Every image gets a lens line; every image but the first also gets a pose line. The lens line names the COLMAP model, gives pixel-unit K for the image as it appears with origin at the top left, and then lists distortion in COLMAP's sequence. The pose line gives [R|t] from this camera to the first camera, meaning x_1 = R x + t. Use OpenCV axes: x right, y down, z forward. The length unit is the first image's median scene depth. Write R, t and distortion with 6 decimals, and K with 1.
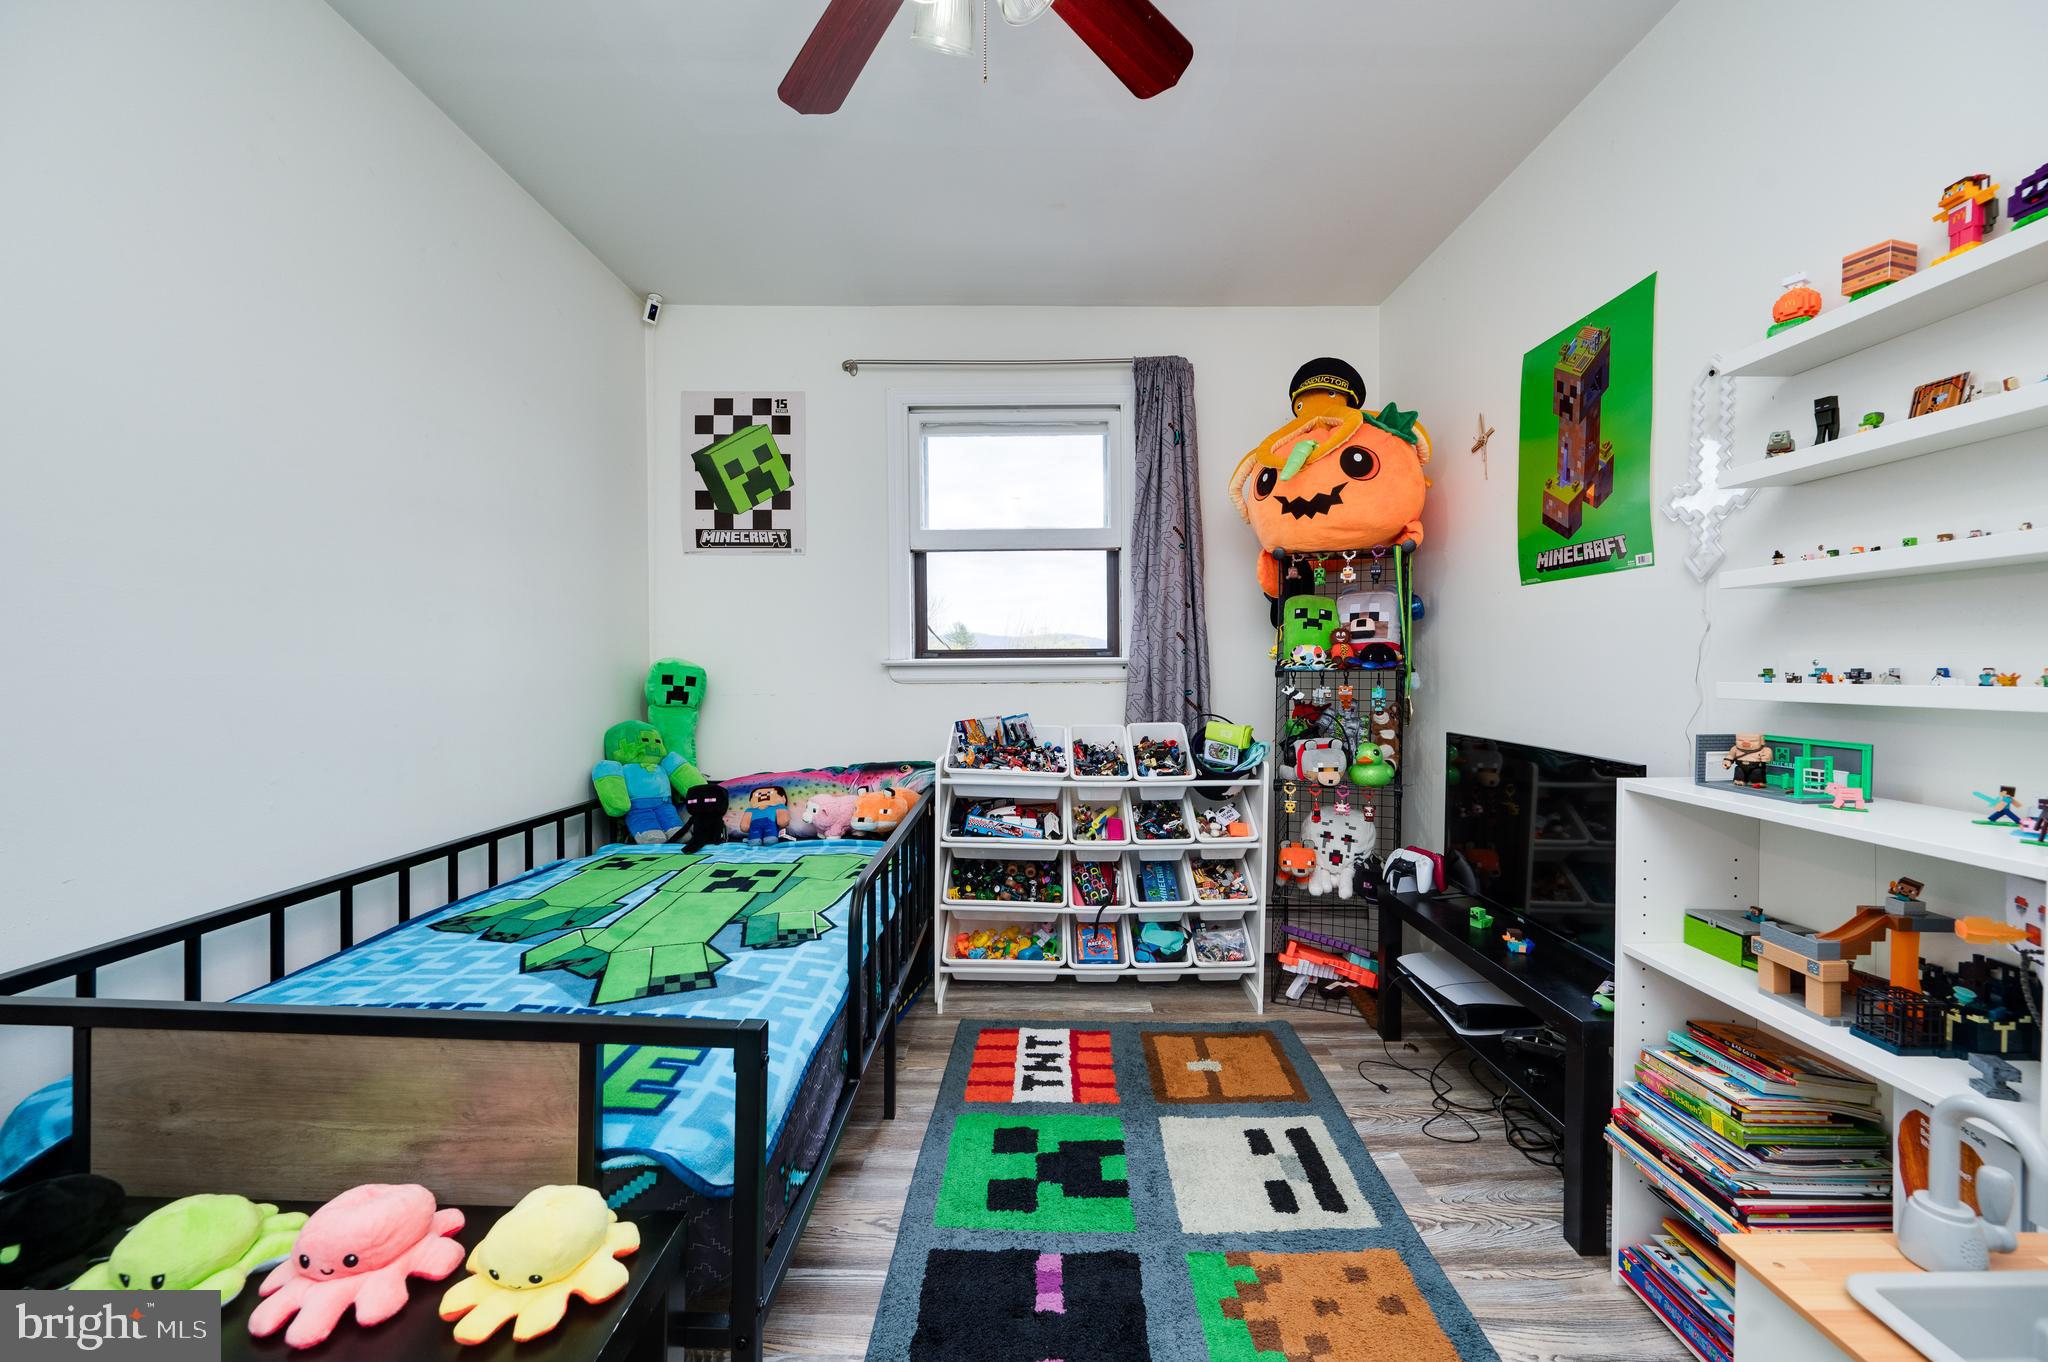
lens RADIAL K [[852.2, 0, 1034.7], [0, 852.2, 697.0], [0, 0, 1]] dist [-0.002386, -0.000616]
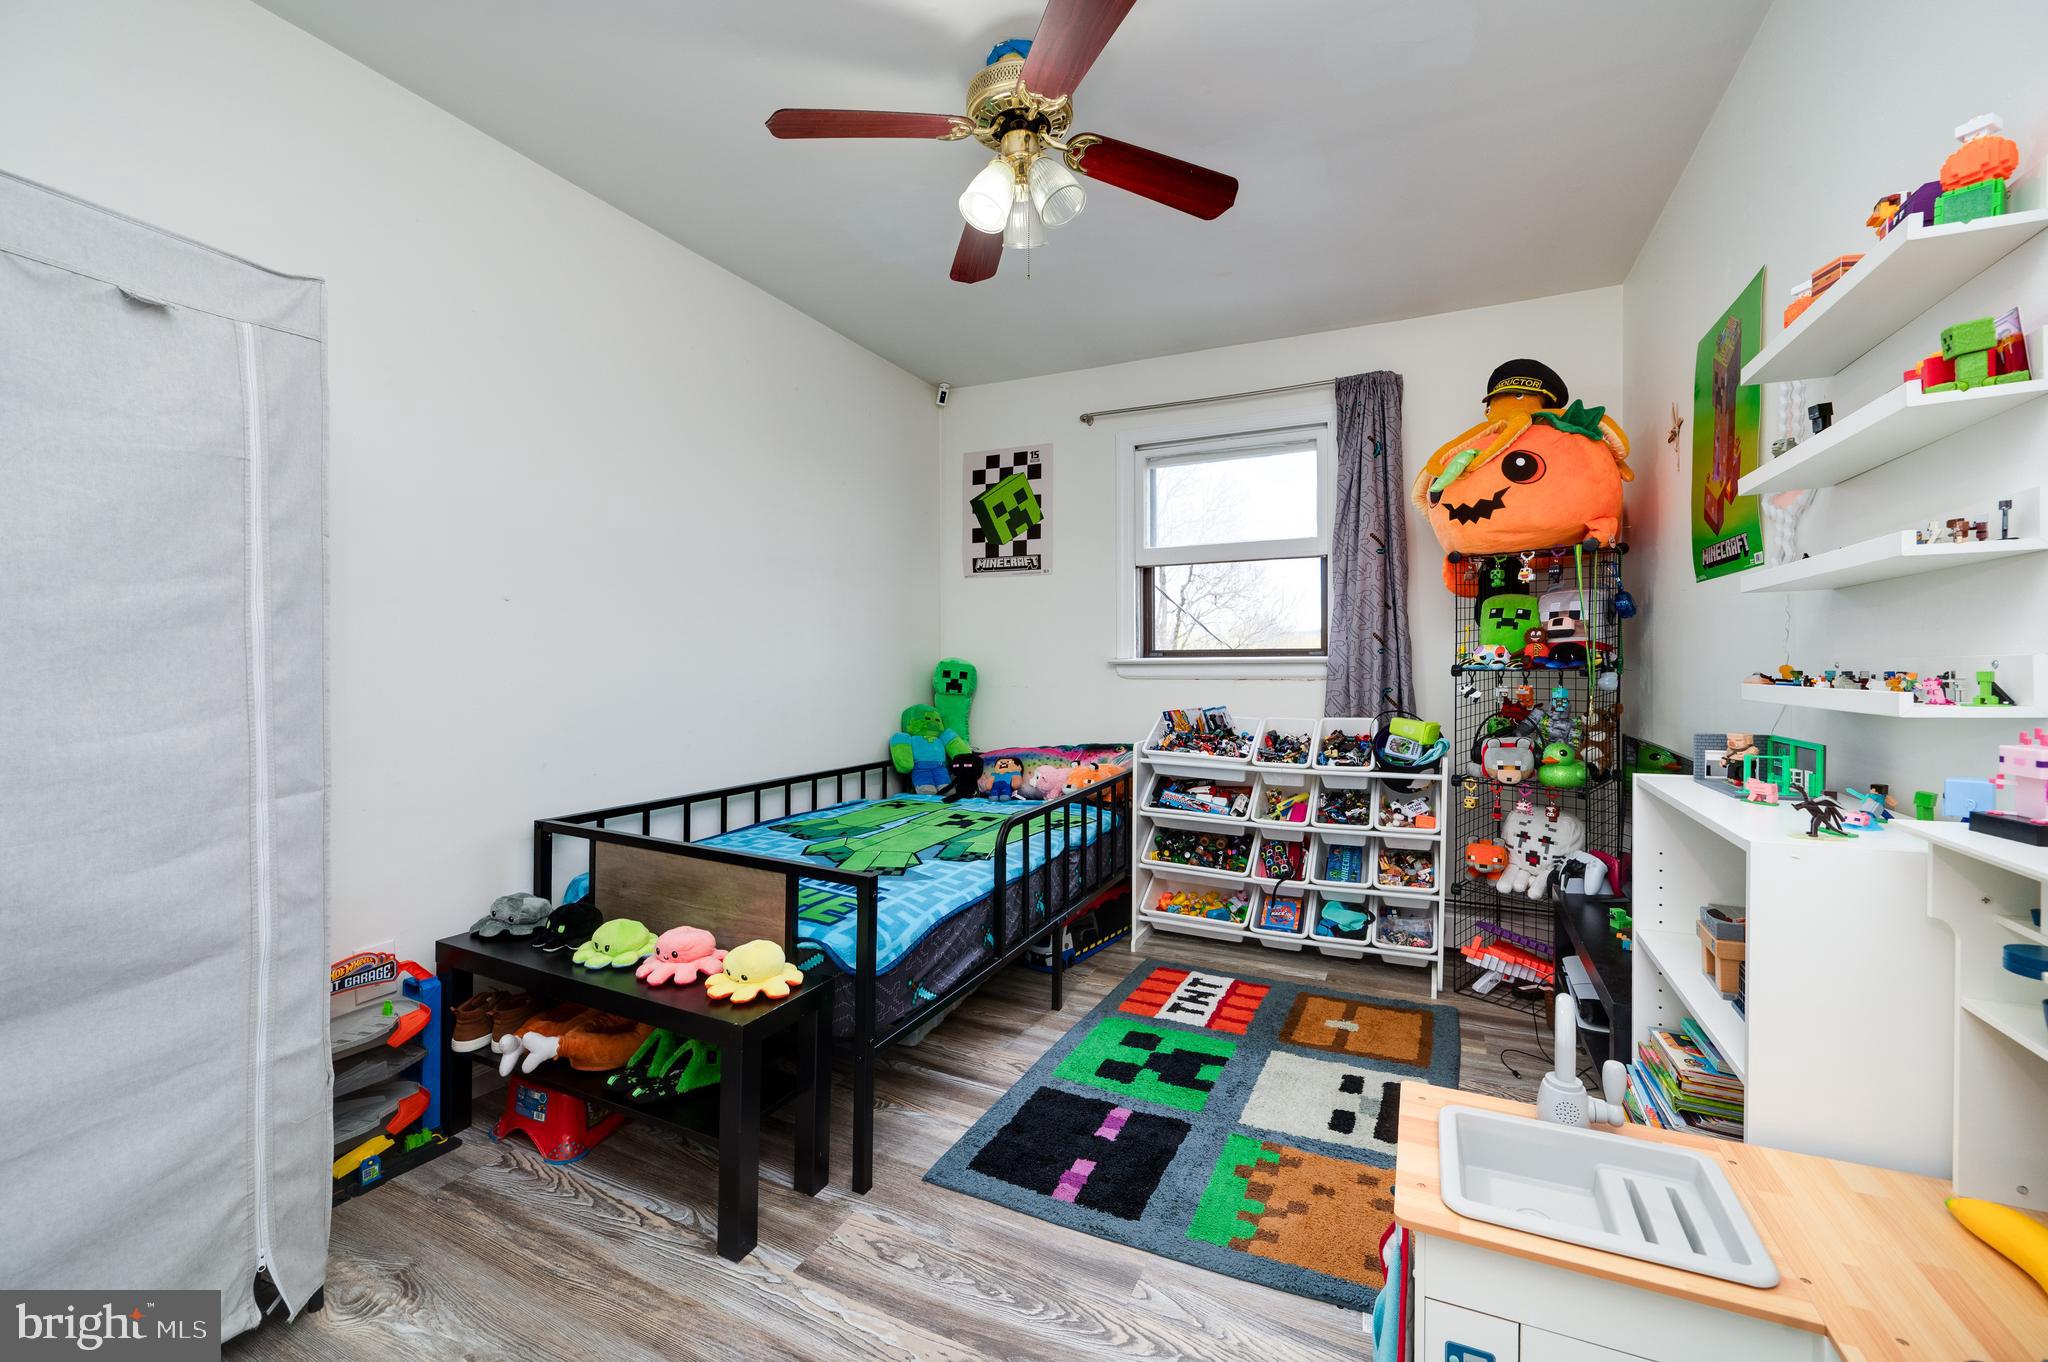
lens RADIAL K [[852.2, 0, 1034.7], [0, 852.2, 697.0], [0, 0, 1]] dist [-0.002386, -0.000616]
pose [[0.910273, 0.018659, -0.413588, 0.242742], [-0.016952, 0.999826, 0.007796, 0.002692], [0.413662, -0.000085, 0.910431, -0.151269]]
